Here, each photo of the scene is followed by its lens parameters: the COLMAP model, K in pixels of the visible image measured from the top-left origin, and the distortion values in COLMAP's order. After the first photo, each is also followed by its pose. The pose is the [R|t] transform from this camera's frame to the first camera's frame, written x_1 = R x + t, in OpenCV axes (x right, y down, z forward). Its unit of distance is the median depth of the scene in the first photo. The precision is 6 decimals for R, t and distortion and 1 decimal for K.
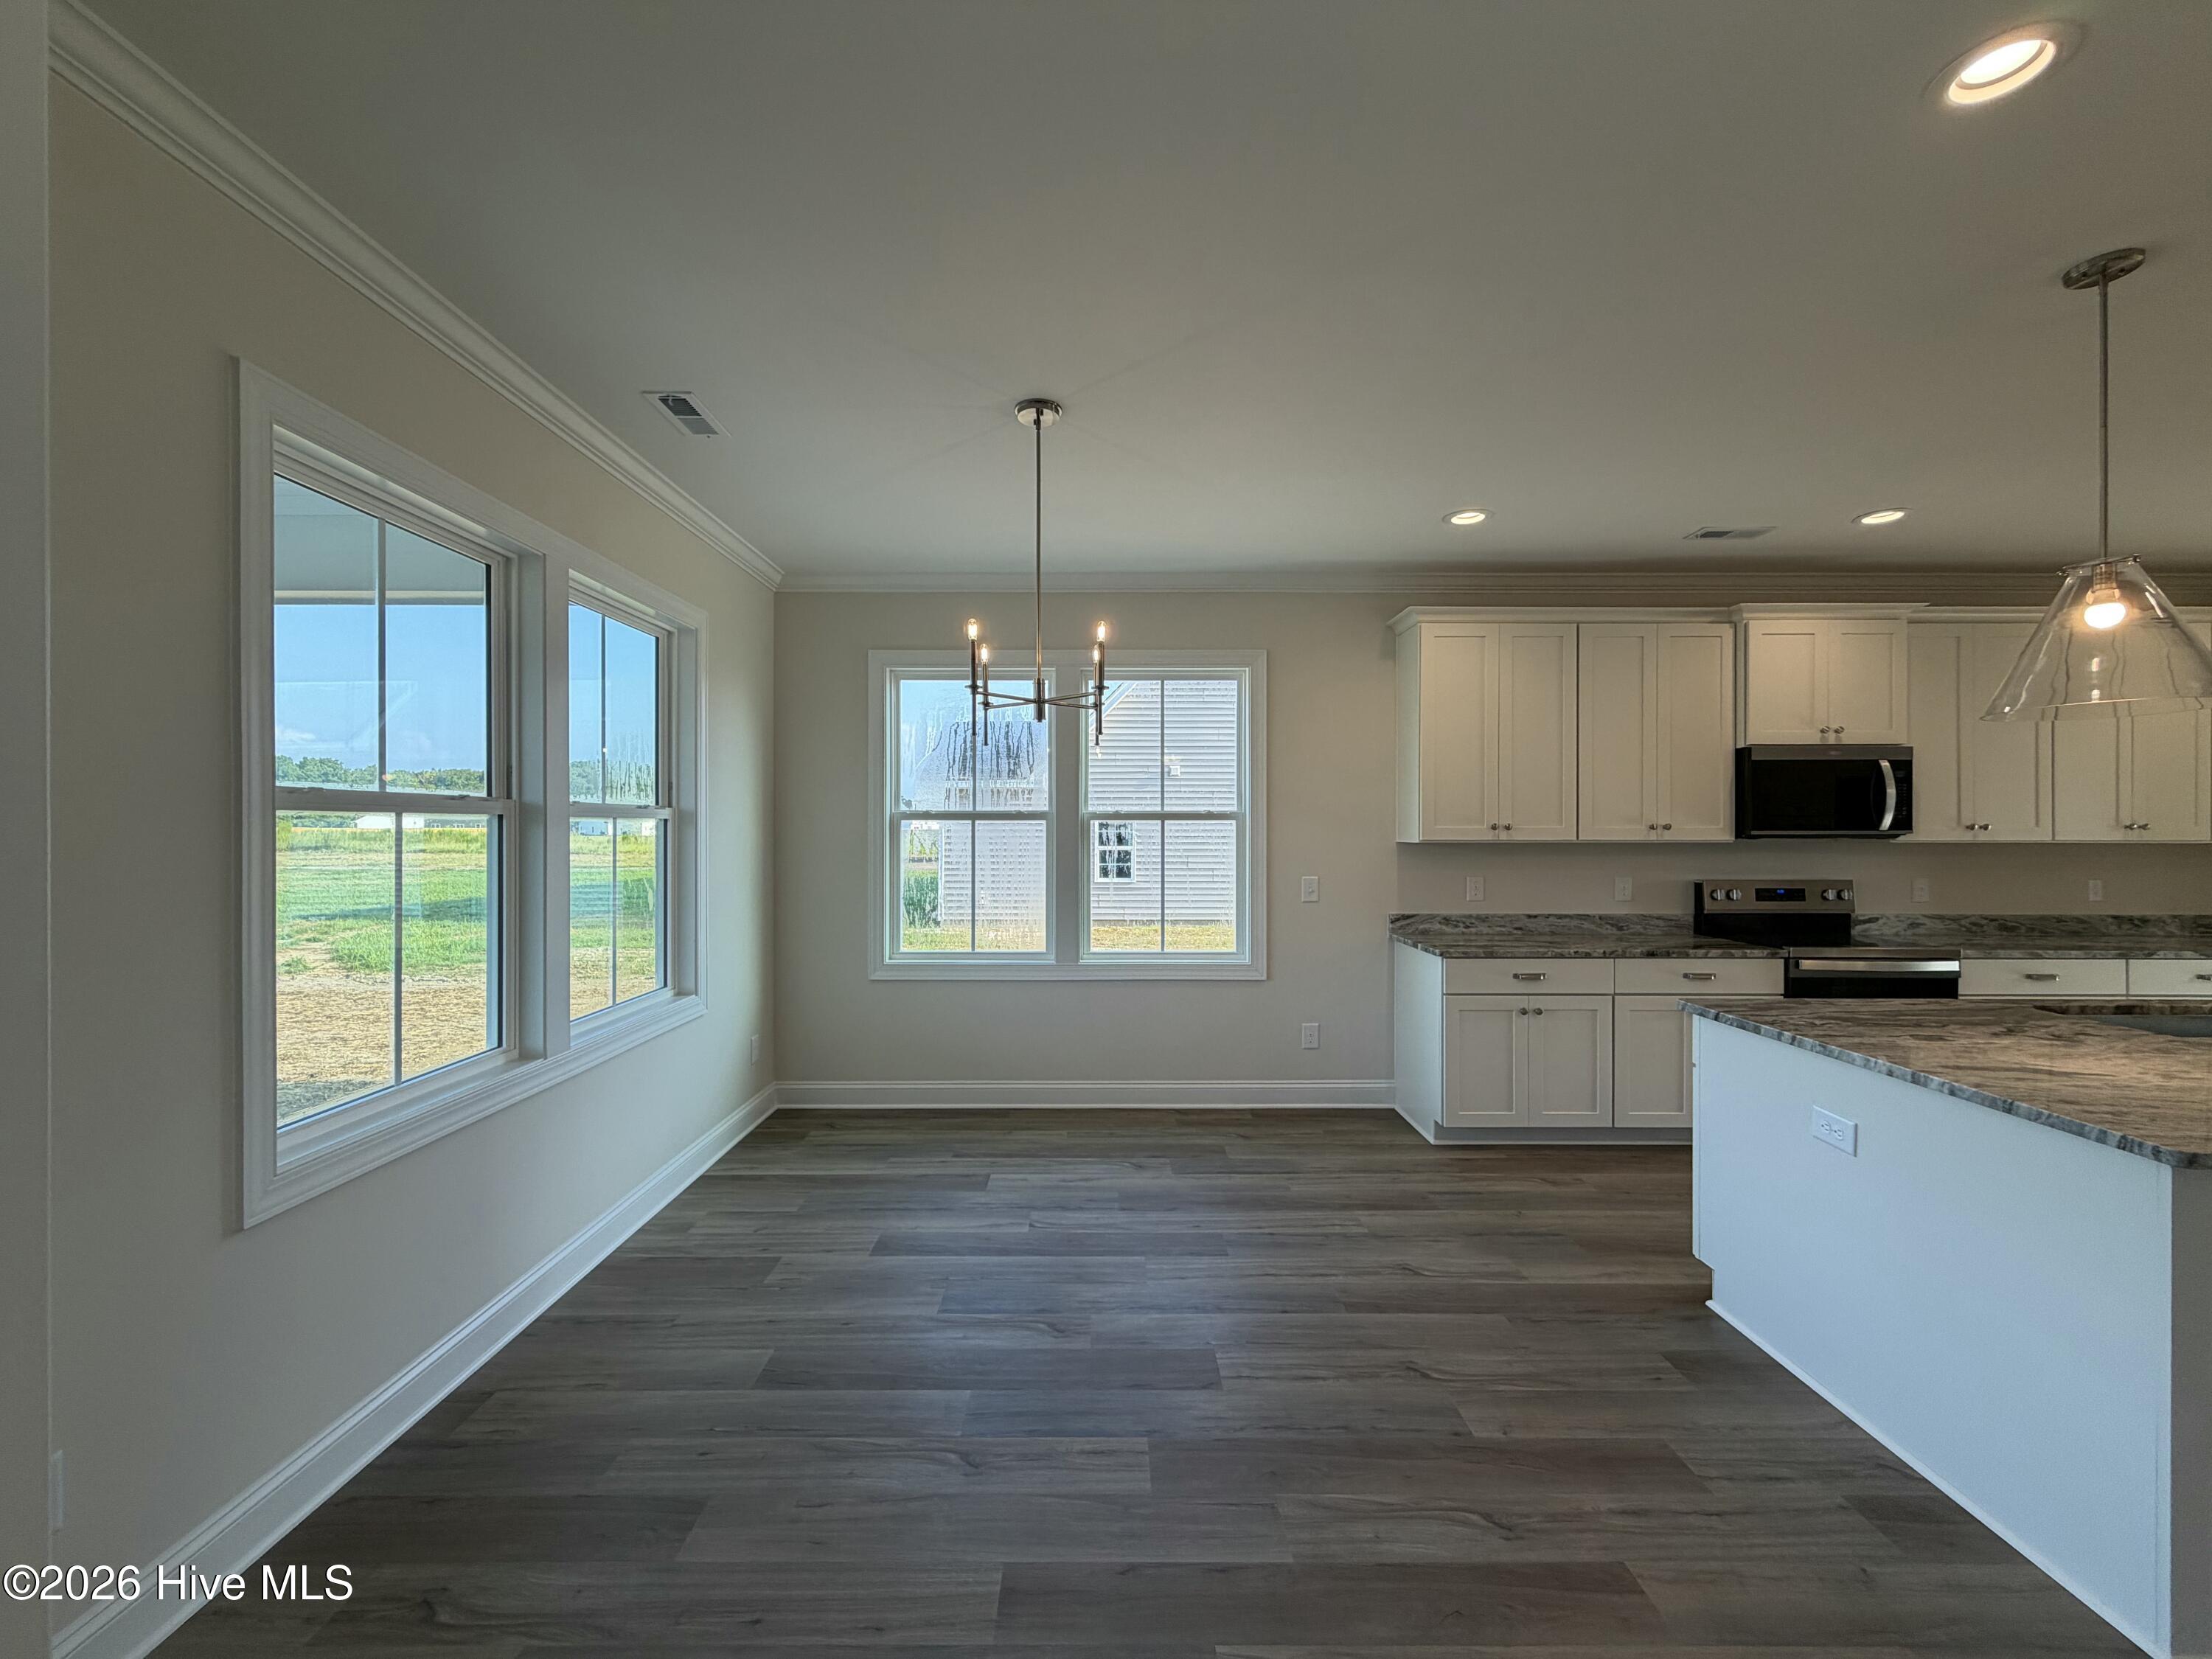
lens RADIAL K [[883.3, 0, 1099.6], [0, 883.3, 830.8], [0, 0, 1]] dist [0.000094, -0.000183]
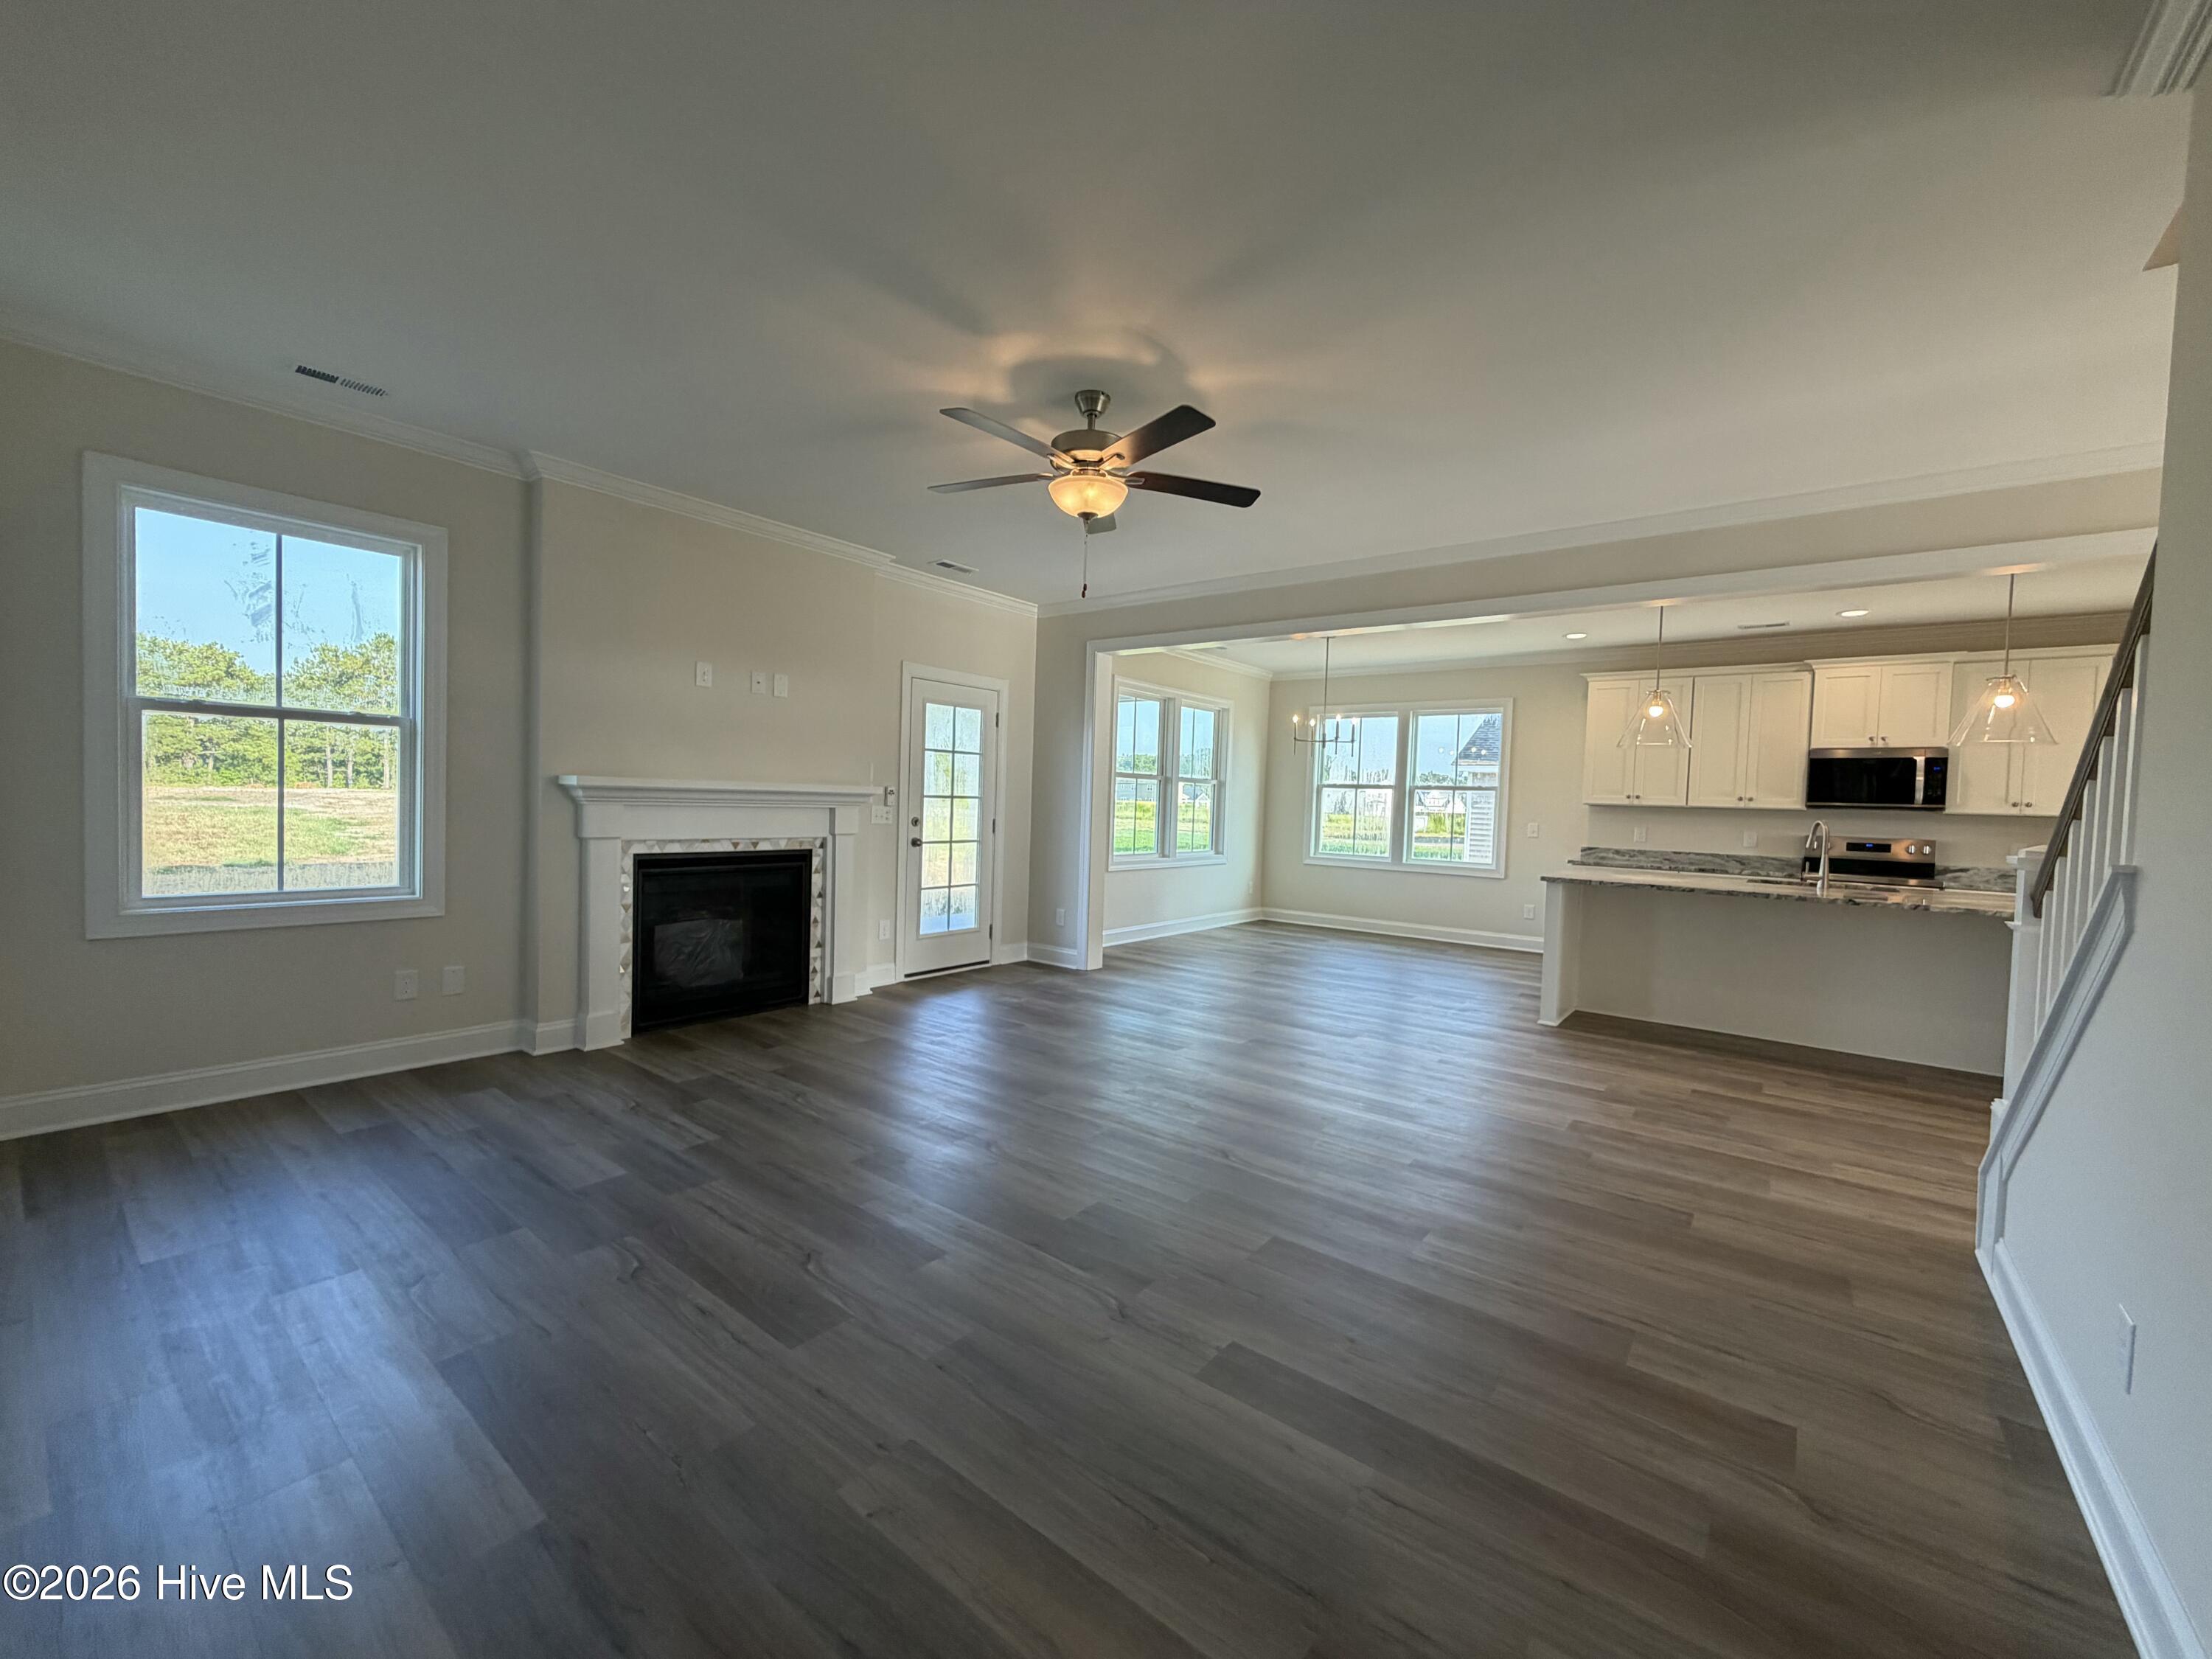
lens RADIAL K [[883.3, 0, 1099.6], [0, 883.3, 830.8], [0, 0, 1]] dist [0.000094, -0.000183]
pose [[0.782805, 0.047124, -0.620480, 0.713829], [-0.034785, 0.998883, 0.031977, 0.043970], [0.621294, -0.003448, 0.783570, -1.027206]]
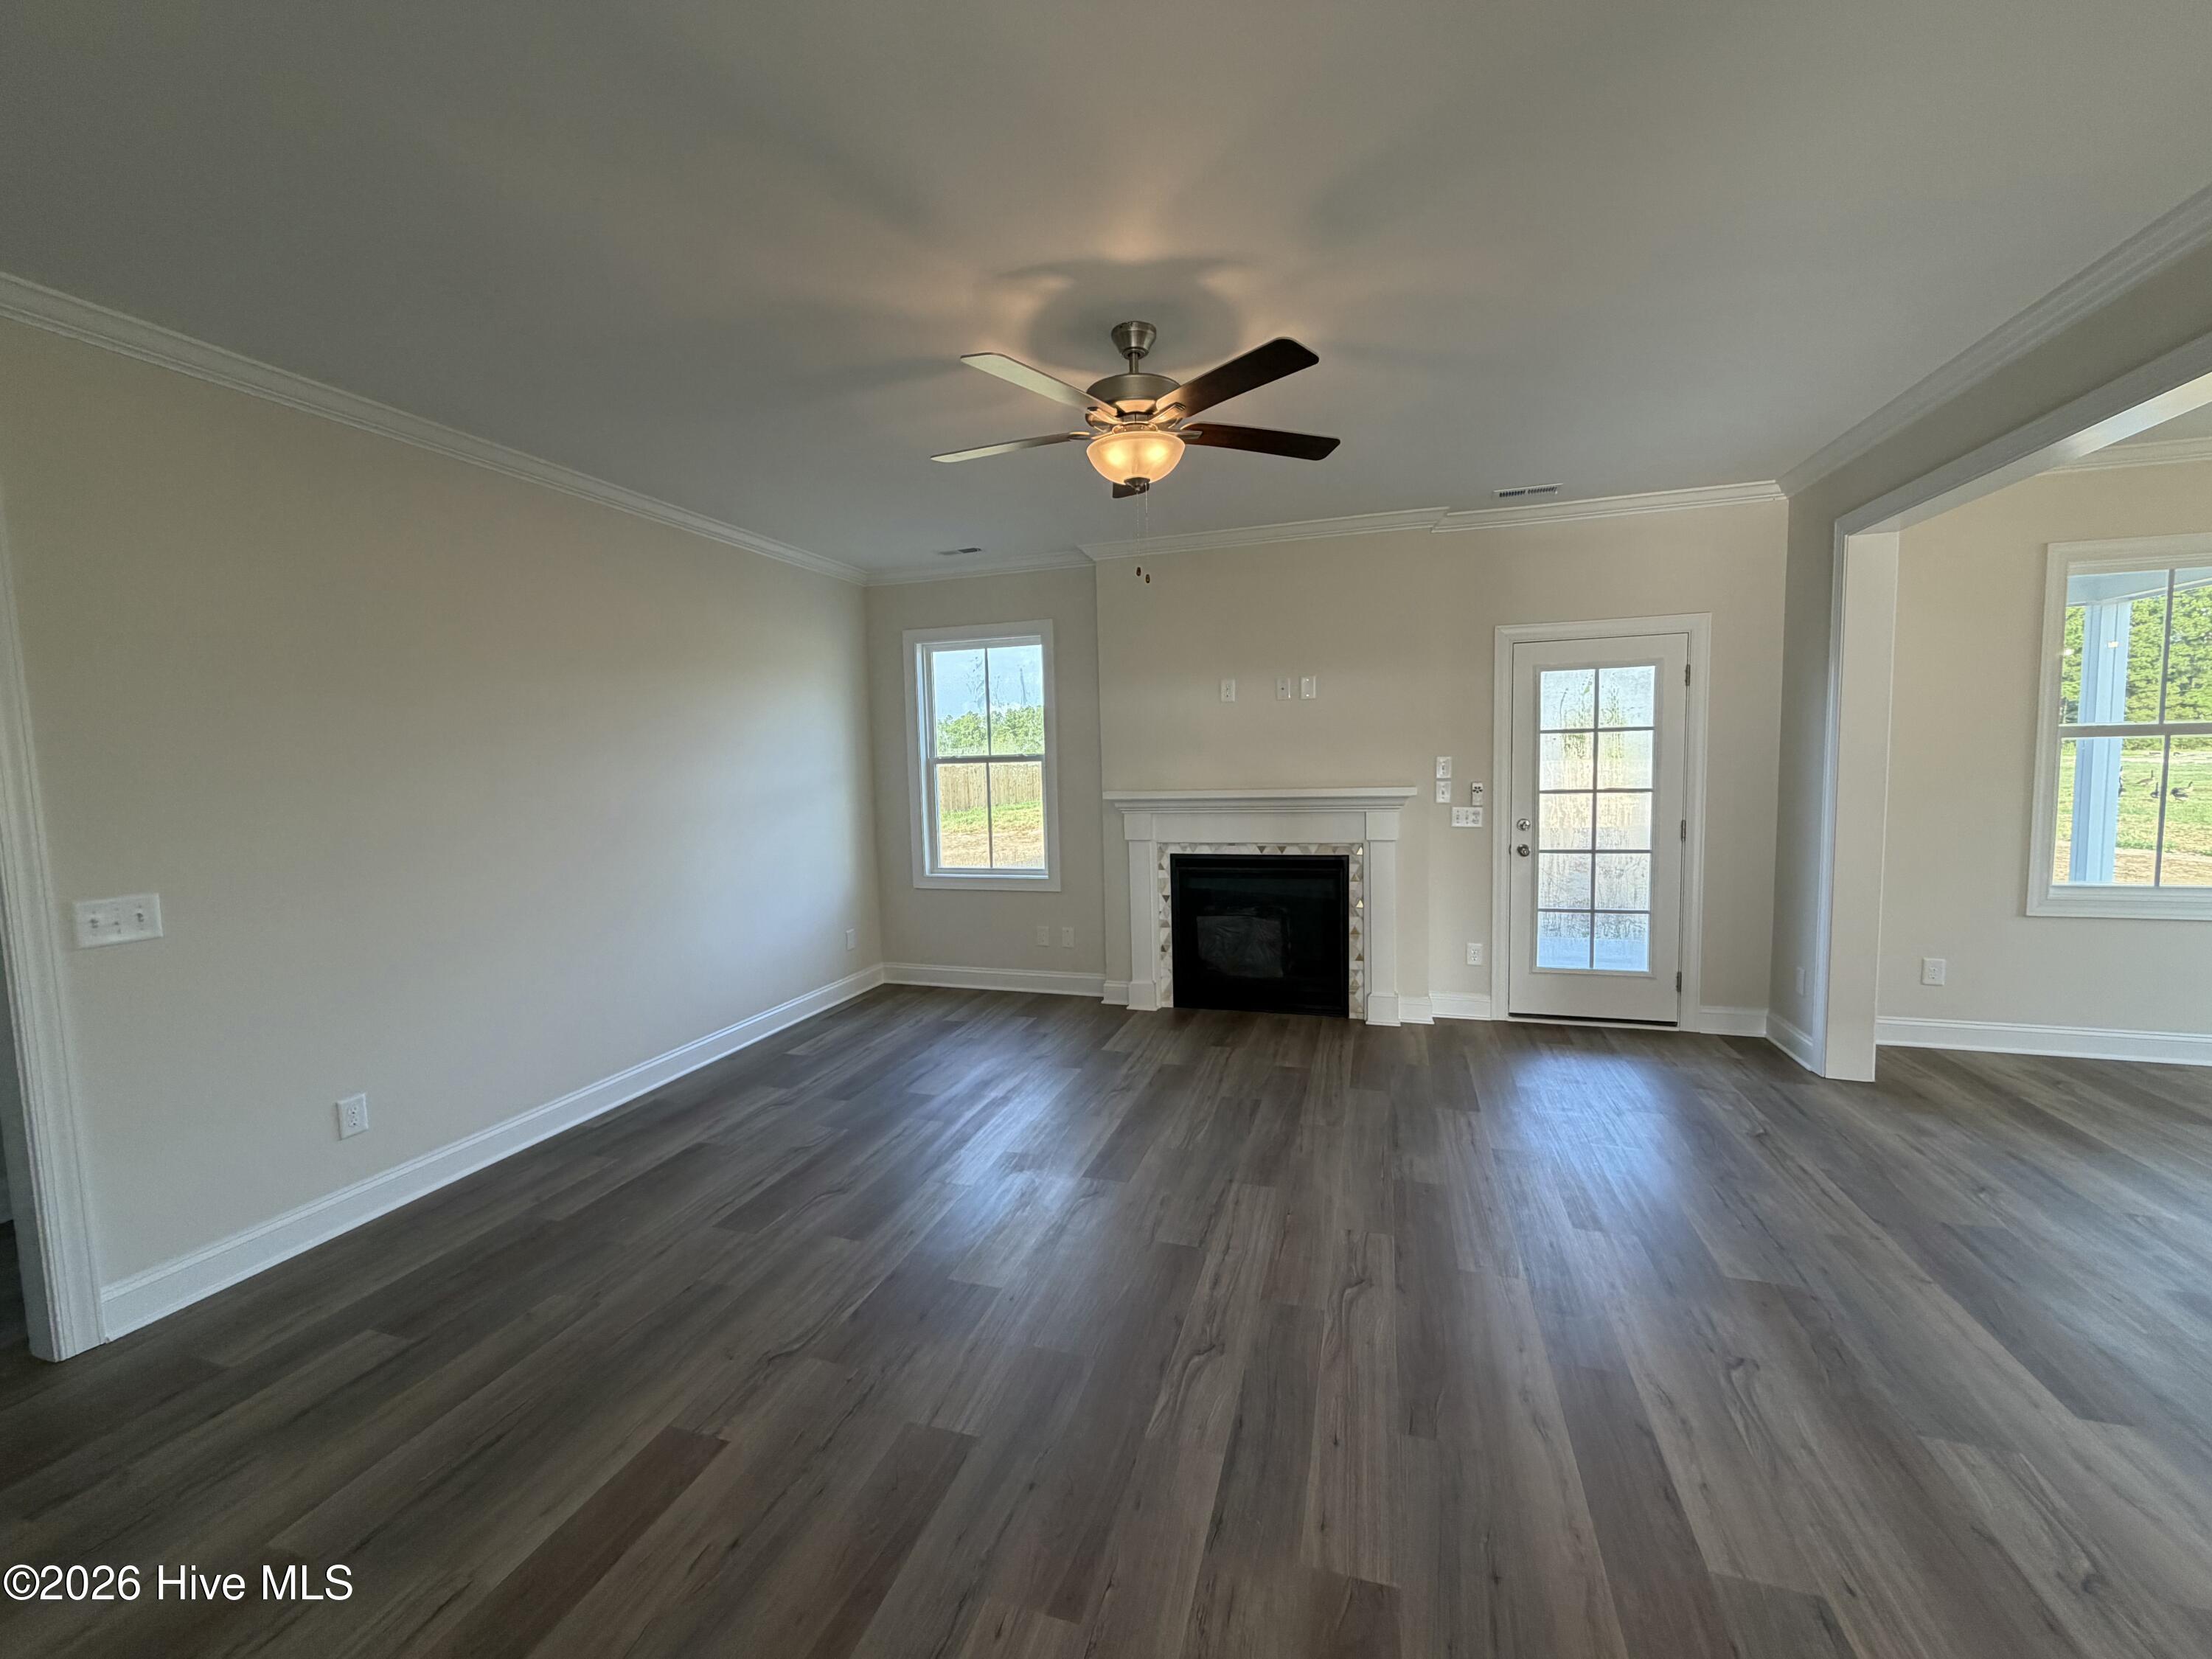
lens RADIAL K [[883.3, 0, 1099.6], [0, 883.3, 830.8], [0, 0, 1]] dist [0.000094, -0.000183]
pose [[-0.305576, 0.085509, -0.948320, 0.832510], [0.022779, 0.996331, 0.082498, -0.012210], [0.951895, 0.003608, -0.306403, -0.268163]]
